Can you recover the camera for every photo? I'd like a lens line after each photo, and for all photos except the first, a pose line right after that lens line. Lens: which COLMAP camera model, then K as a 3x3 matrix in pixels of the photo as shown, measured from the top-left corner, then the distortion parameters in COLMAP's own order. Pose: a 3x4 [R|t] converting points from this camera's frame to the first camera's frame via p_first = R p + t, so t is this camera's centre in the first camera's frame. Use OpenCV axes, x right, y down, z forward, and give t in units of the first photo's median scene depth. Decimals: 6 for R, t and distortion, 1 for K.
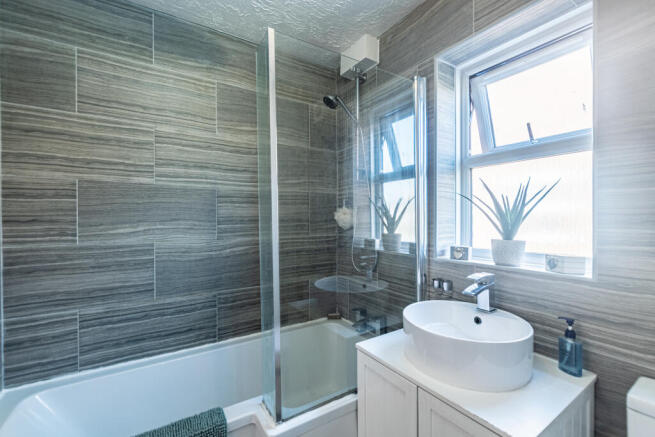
lens RADIAL K [[282.9, 0, 328.4], [0, 282.9, 219.7], [0, 0, 1]] dist [0.003692, 0.000360]
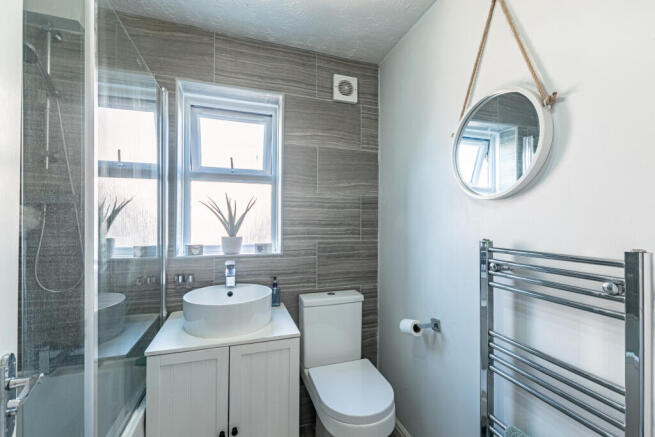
lens RADIAL K [[282.9, 0, 330.5], [0, 282.9, 219.7], [0, 0, 1]] dist [0.003692, 0.000360]
pose [[0.259939, 0.005493, 0.965609, -0.639507], [-0.004188, 0.999981, -0.004561, -0.011432], [-0.965616, -0.002858, 0.259957, 0.131455]]
